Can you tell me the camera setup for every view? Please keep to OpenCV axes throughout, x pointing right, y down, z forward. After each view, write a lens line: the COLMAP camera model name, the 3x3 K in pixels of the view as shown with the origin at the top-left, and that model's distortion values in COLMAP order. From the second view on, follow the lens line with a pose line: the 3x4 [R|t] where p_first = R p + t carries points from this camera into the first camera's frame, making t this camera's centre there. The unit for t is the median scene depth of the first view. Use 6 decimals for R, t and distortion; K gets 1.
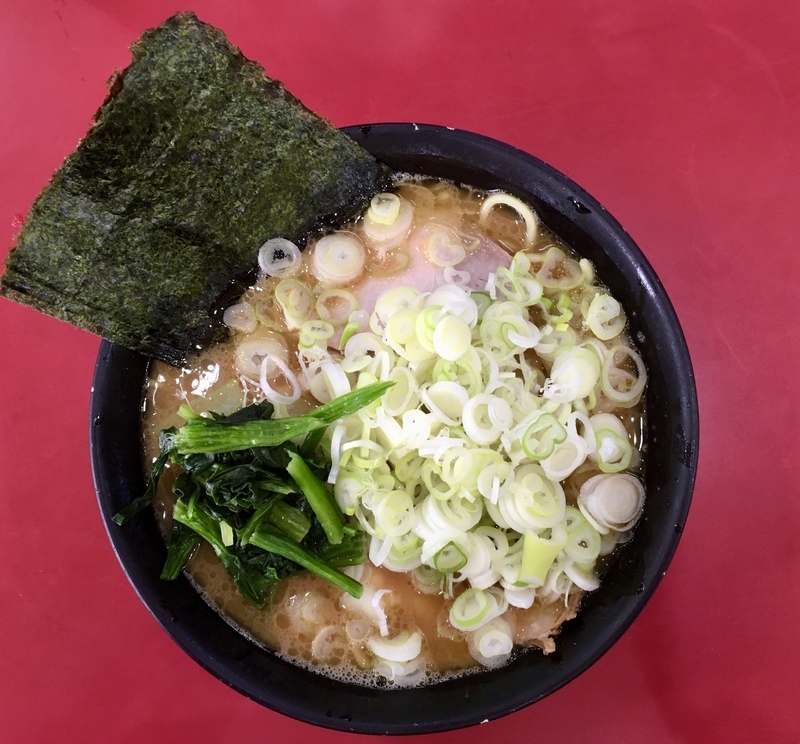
lens RADIAL K [[899.2, 0, 400.0], [0, 899.2, 372.0], [0, 0, 1]] dist [-0.005156, -0.004329]
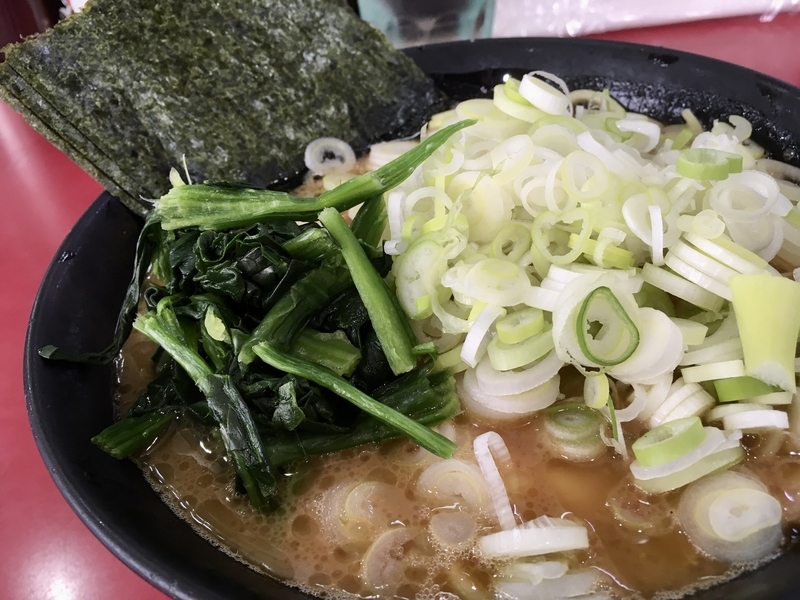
lens RADIAL K [[686.5, 0, 400.0], [0, 686.5, 300.0], [0, 0, 1]] dist [0.044736, -0.119219]
pose [[0.994230, -0.091051, -0.056705, -0.043303], [0.032233, 0.757813, -0.651675, 0.442864], [0.102307, 0.646087, 0.756376, 0.626755]]
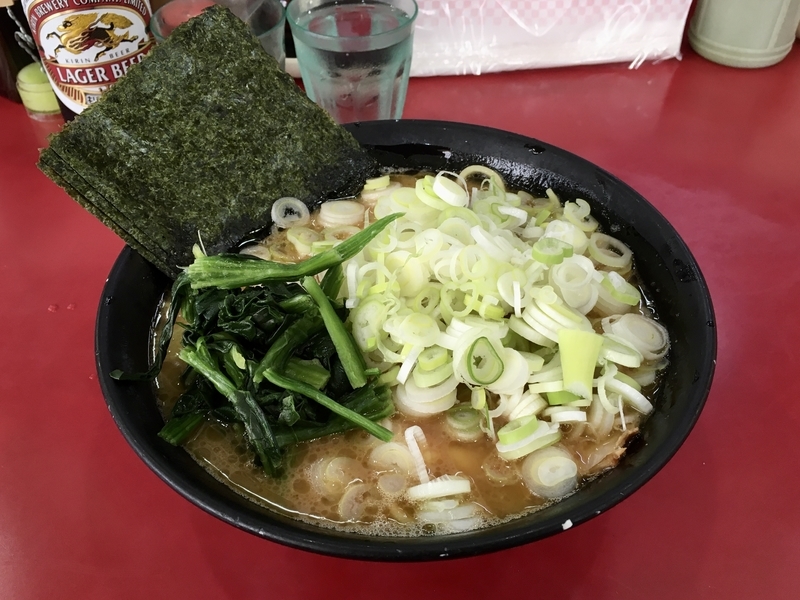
lens RADIAL K [[686.5, 0, 400.0], [0, 686.5, 300.0], [0, 0, 1]] dist [0.044736, -0.119219]
pose [[0.993696, -0.078926, 0.079616, -0.077430], [0.111192, 0.784429, -0.610171, 0.547296], [-0.014295, 0.615177, 0.788260, 0.392997]]
